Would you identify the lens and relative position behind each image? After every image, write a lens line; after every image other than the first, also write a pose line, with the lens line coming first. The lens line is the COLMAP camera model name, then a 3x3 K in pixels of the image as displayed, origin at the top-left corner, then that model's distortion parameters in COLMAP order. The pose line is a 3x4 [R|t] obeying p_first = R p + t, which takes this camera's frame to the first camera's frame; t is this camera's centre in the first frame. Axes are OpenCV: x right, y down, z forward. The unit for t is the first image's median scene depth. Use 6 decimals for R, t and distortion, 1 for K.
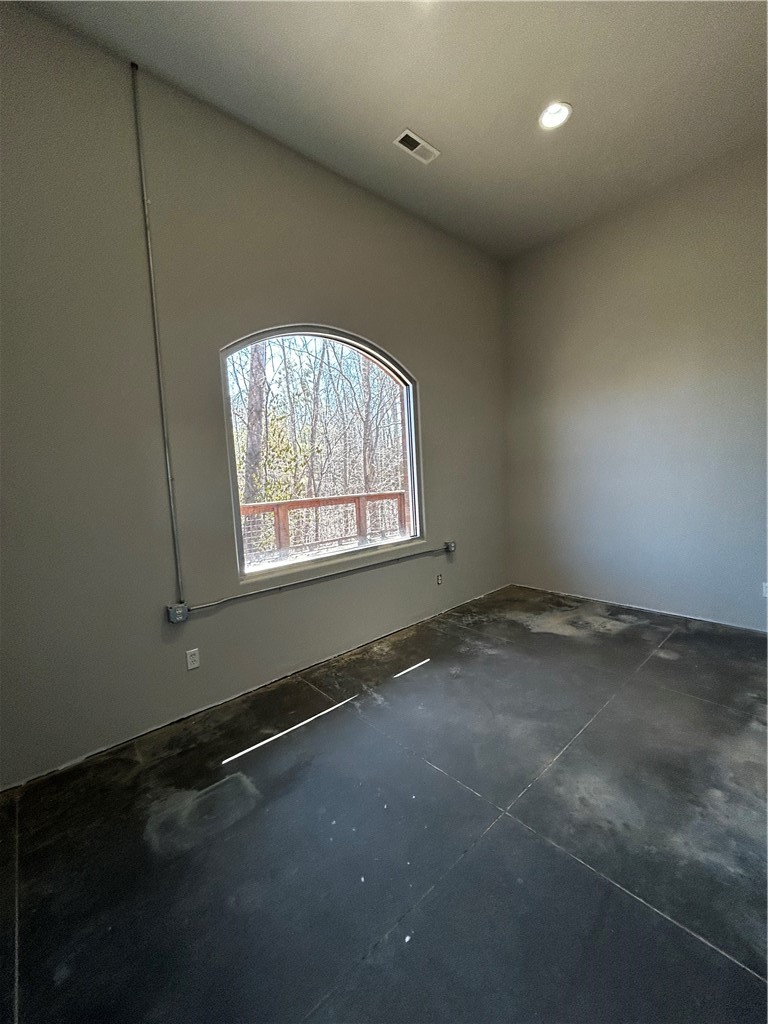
lens RADIAL K [[410.2, 0, 384.0], [0, 410.2, 512.0], [0, 0, 1]] dist [-0.001788, -0.000089]
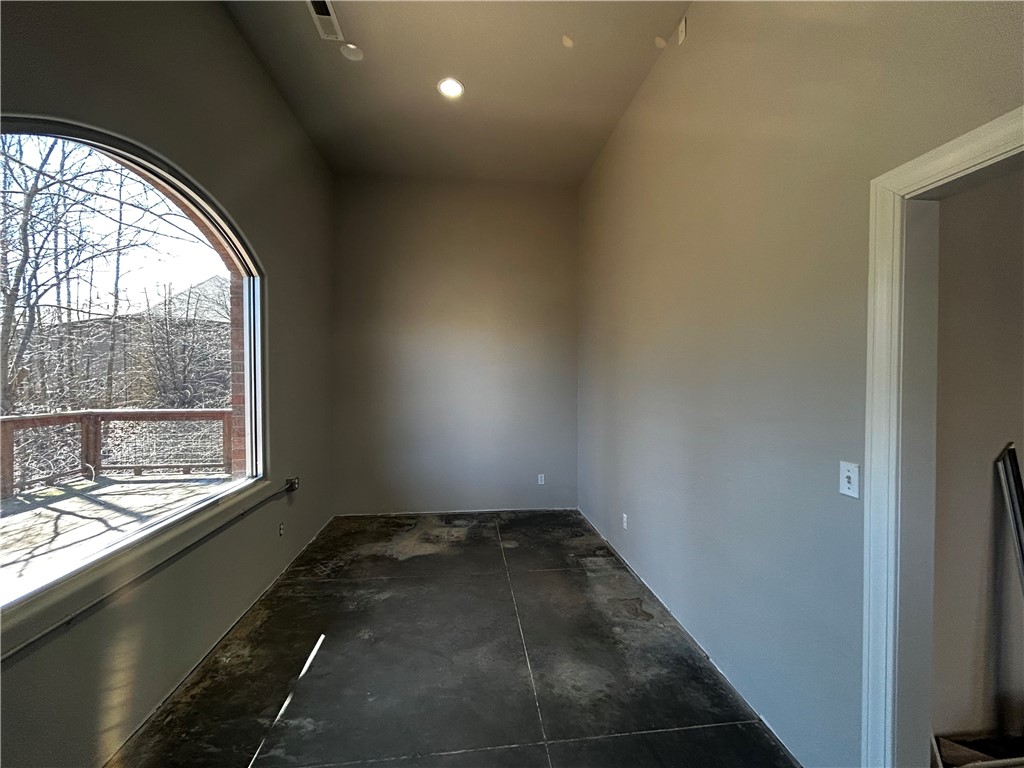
lens RADIAL K [[410.2, 0, 512.0], [0, 410.2, 384.0], [0, 0, 1]] dist [-0.001788, -0.000089]
pose [[0.576472, 0.041411, 0.816067, -0.289526], [0.044043, 0.995688, -0.081638, -0.029493], [-0.815929, 0.083004, 0.572163, 0.201728]]
